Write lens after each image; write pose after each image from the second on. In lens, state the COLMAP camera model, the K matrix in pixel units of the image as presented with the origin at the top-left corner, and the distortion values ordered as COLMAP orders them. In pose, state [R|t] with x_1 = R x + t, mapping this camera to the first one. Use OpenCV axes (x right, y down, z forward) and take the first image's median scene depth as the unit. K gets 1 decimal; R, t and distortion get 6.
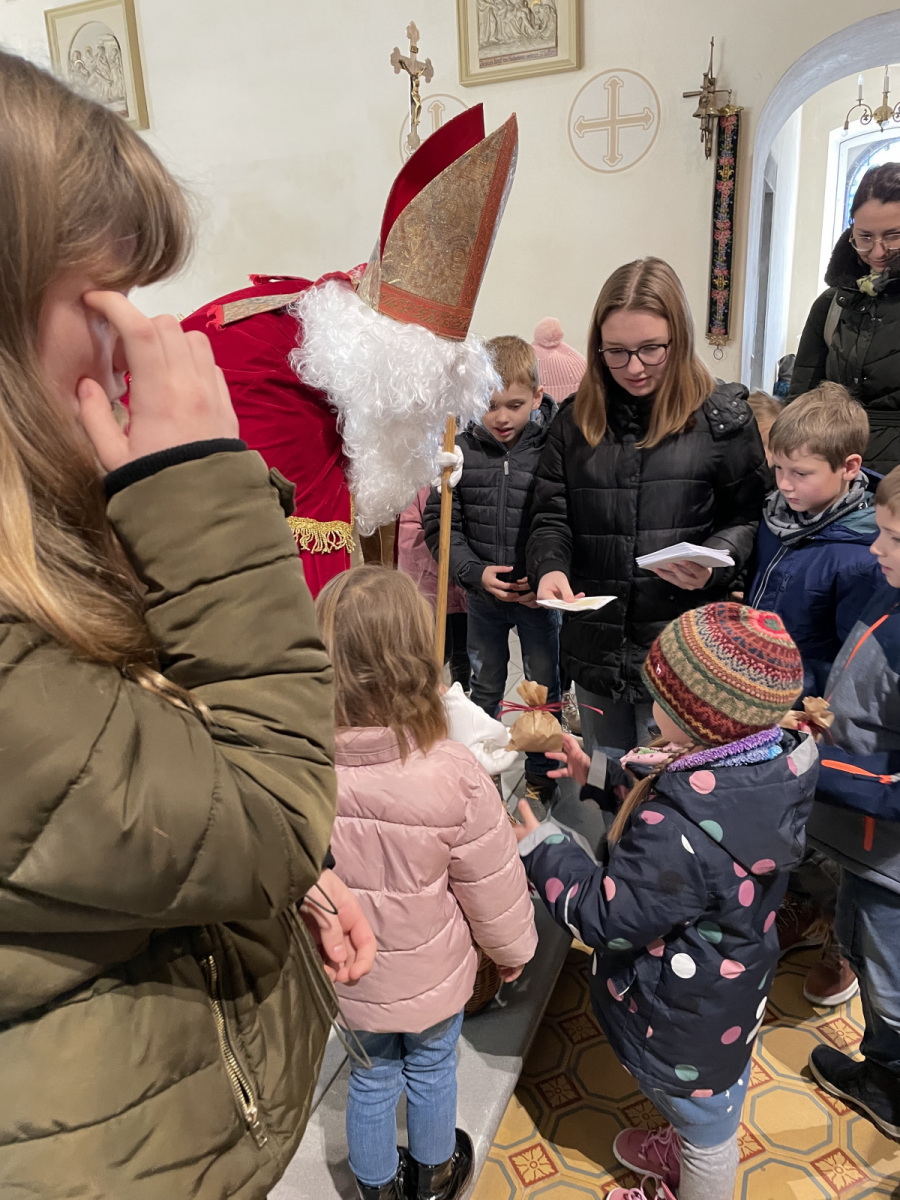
lens RADIAL K [[904.6, 0, 449.7], [0, 904.6, 585.9], [0, 0, 1]] dist [0.075955, -0.094388]
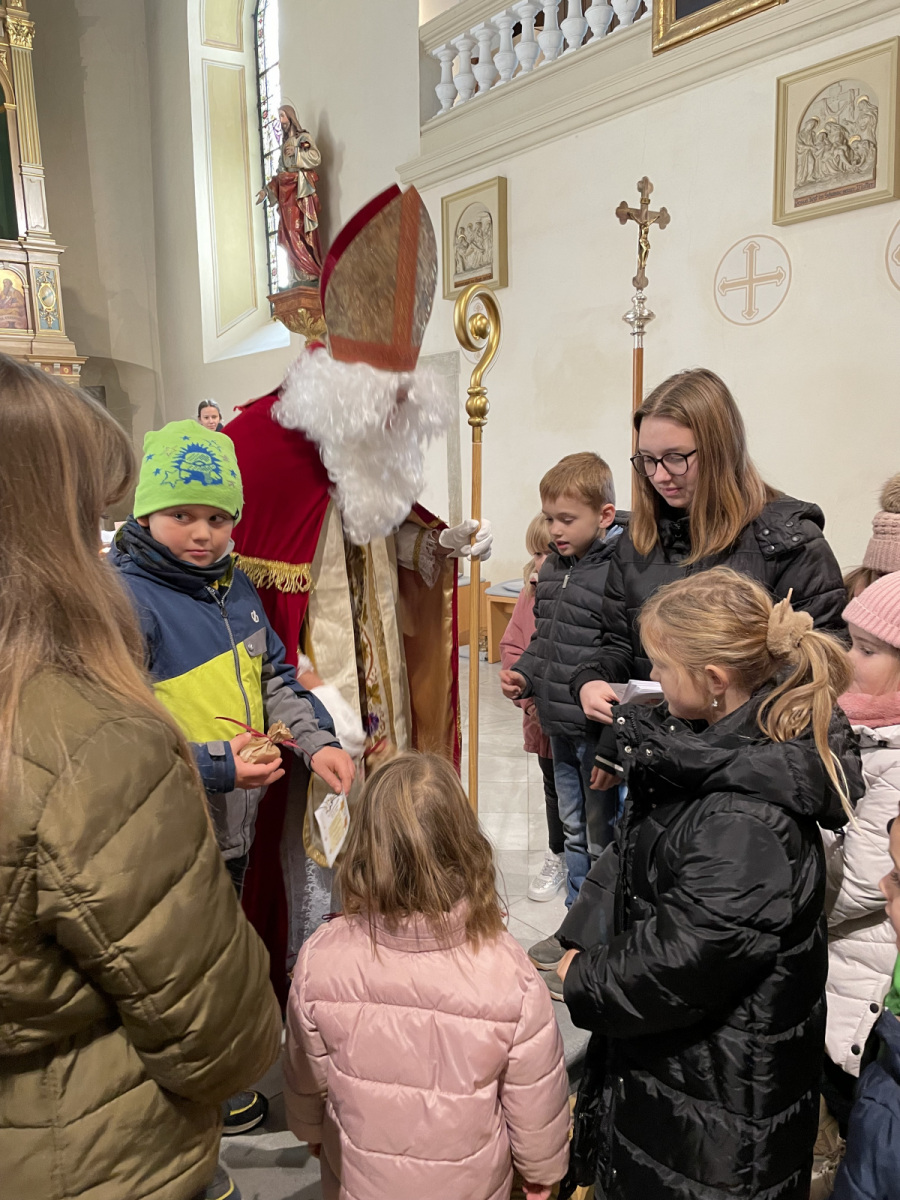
lens RADIAL K [[913.1, 0, 437.5], [0, 913.1, 596.3], [0, 0, 1]] dist [0.085102, -0.118704]
pose [[0.879537, 0.097126, -0.465812, 0.220781], [-0.158697, 0.982772, -0.094731, 0.007383], [0.448586, 0.157243, 0.879798, 0.010134]]
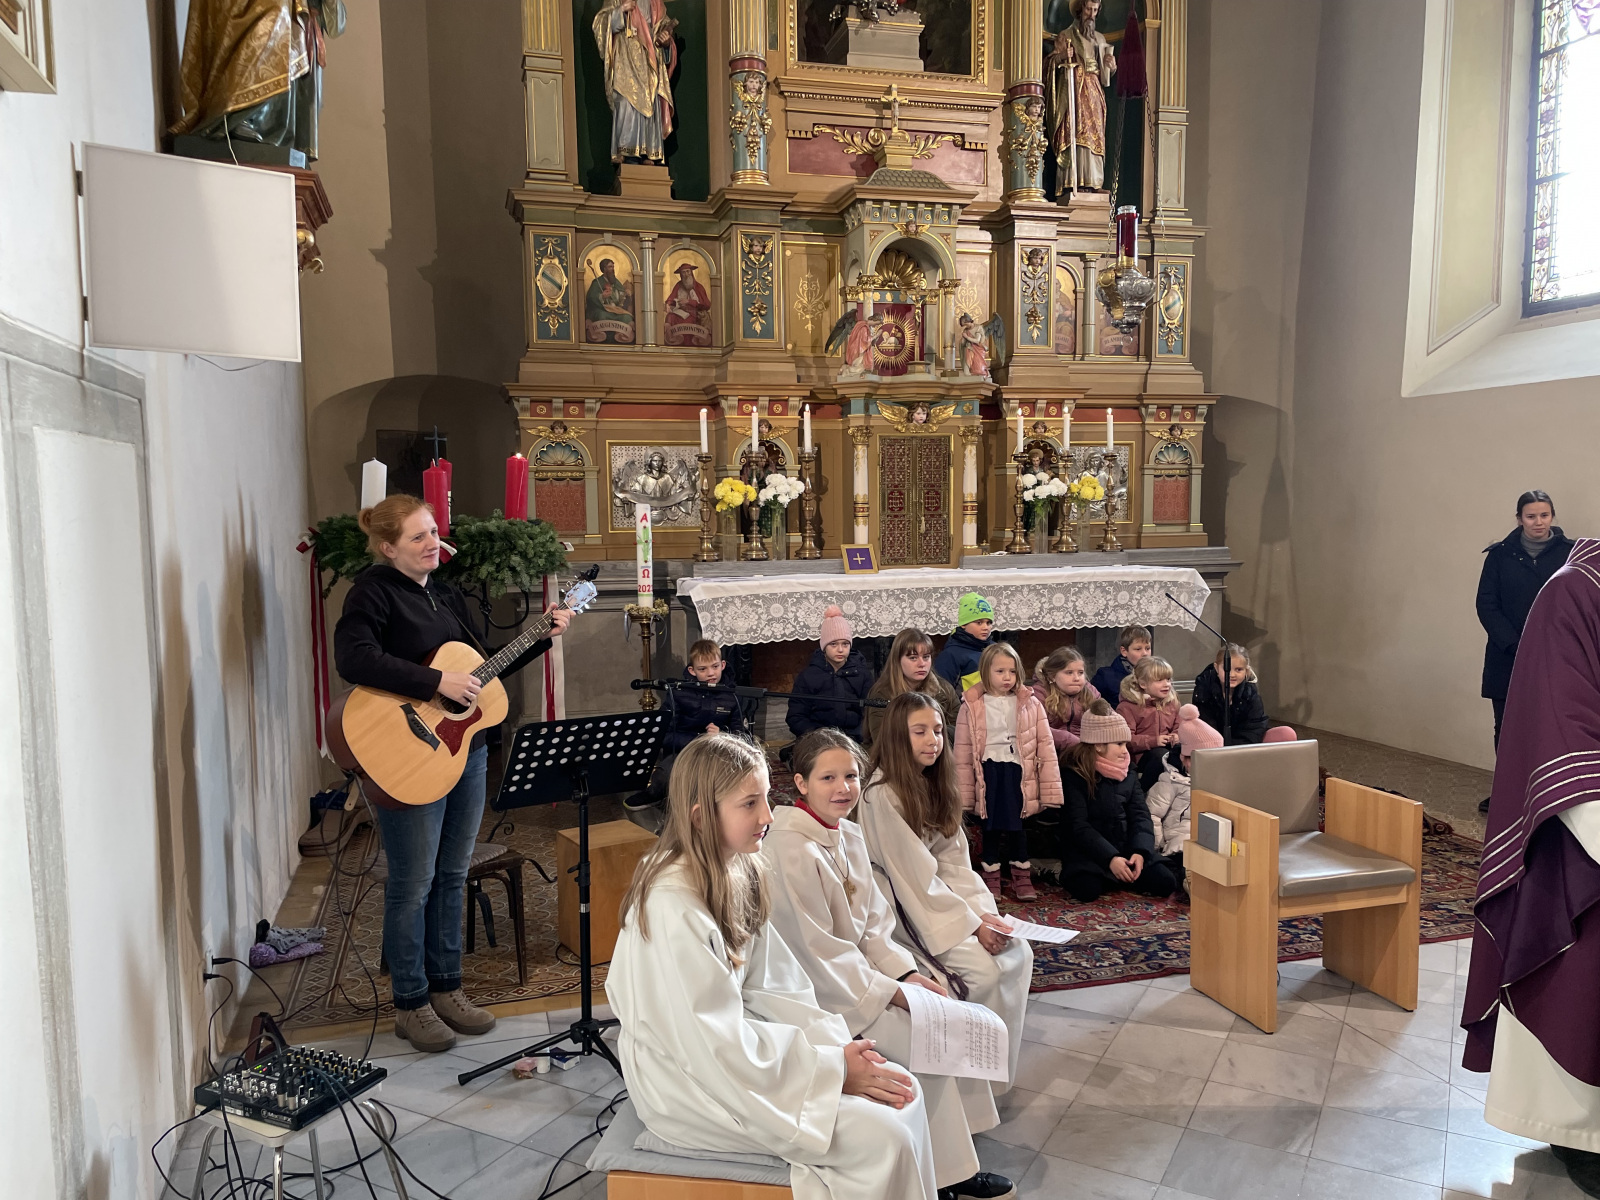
lens RADIAL K [[1211.2, 0, 796.4], [0, 1211.2, 613.2], [0, 0, 1]] dist [0.079059, -0.097063]
pose [[0.615180, 0.114684, -0.780001, -0.522144], [-0.258867, 0.963892, -0.062445, -0.020263], [0.744675, 0.240331, 0.622655, -0.091675]]
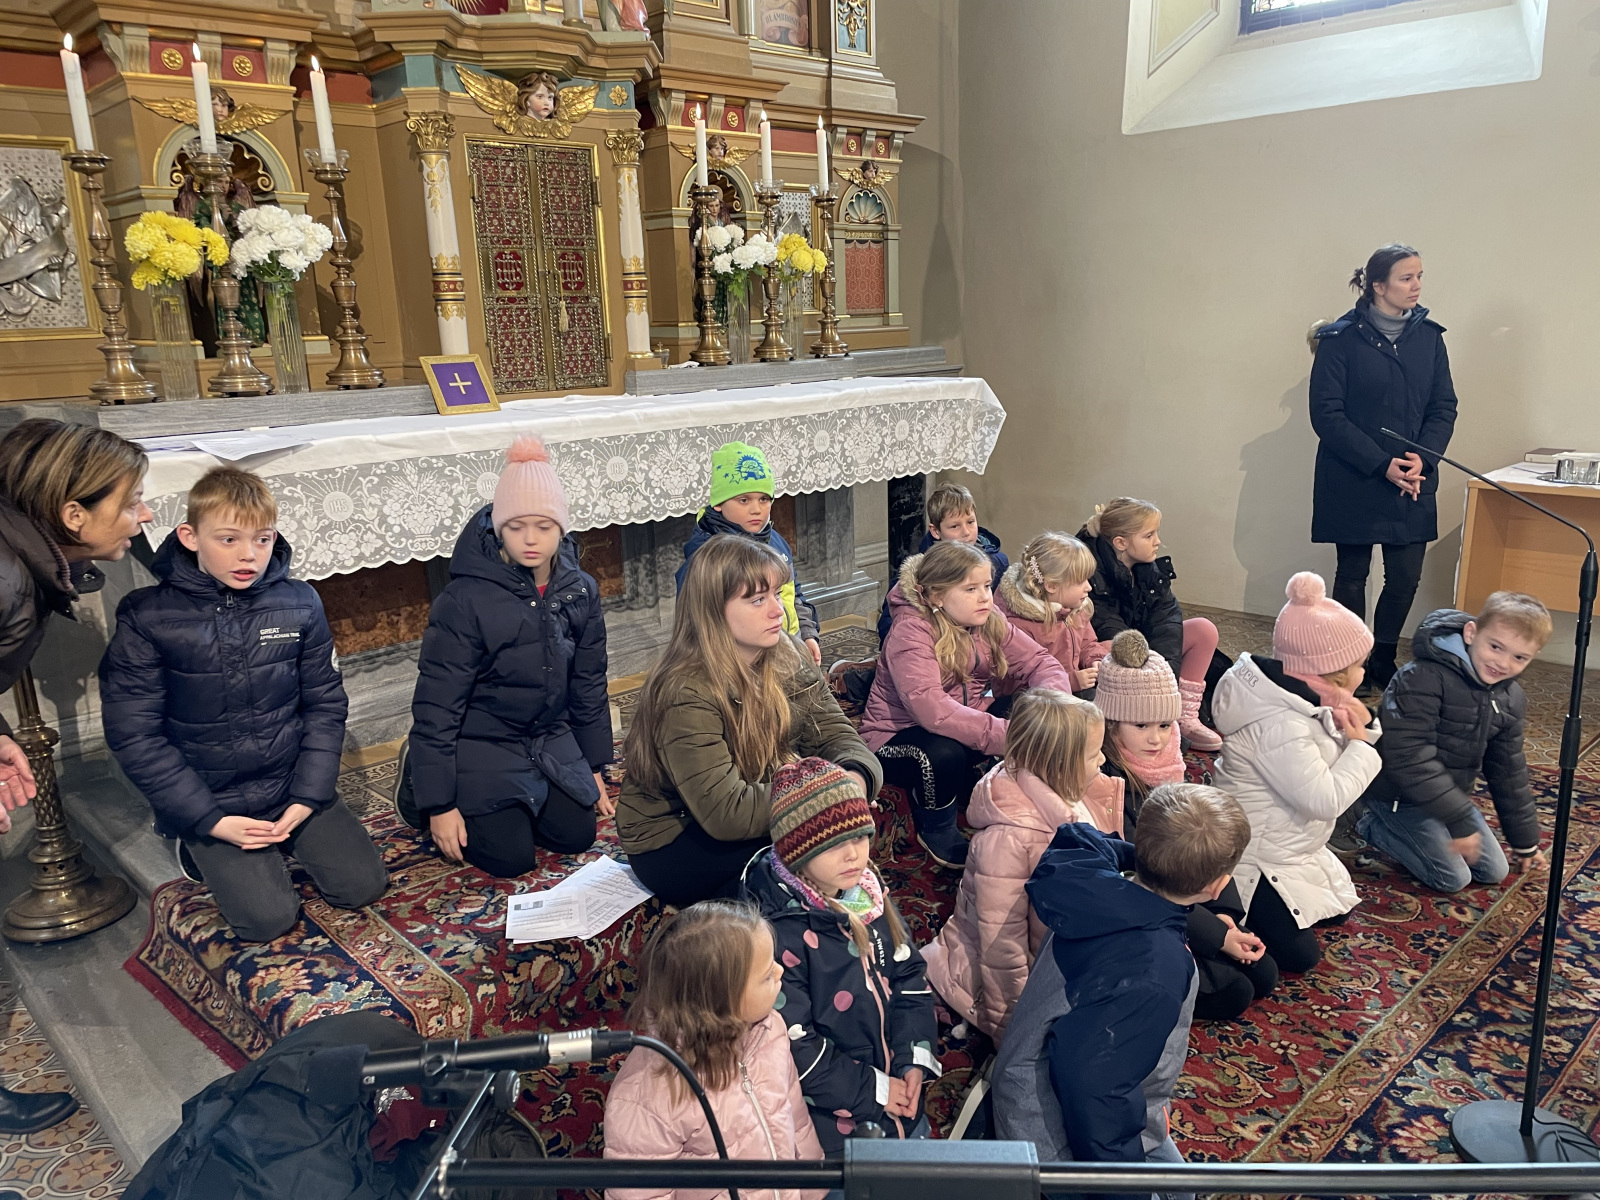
lens RADIAL K [[1211.2, 0, 796.4], [0, 1211.2, 613.2], [0, 0, 1]] dist [0.079059, -0.097063]
pose [[0.910331, 0.124634, -0.394670, -1.196241], [-0.141998, 0.989754, -0.014972, -0.078087], [0.388760, 0.069671, 0.918701, 0.298142]]
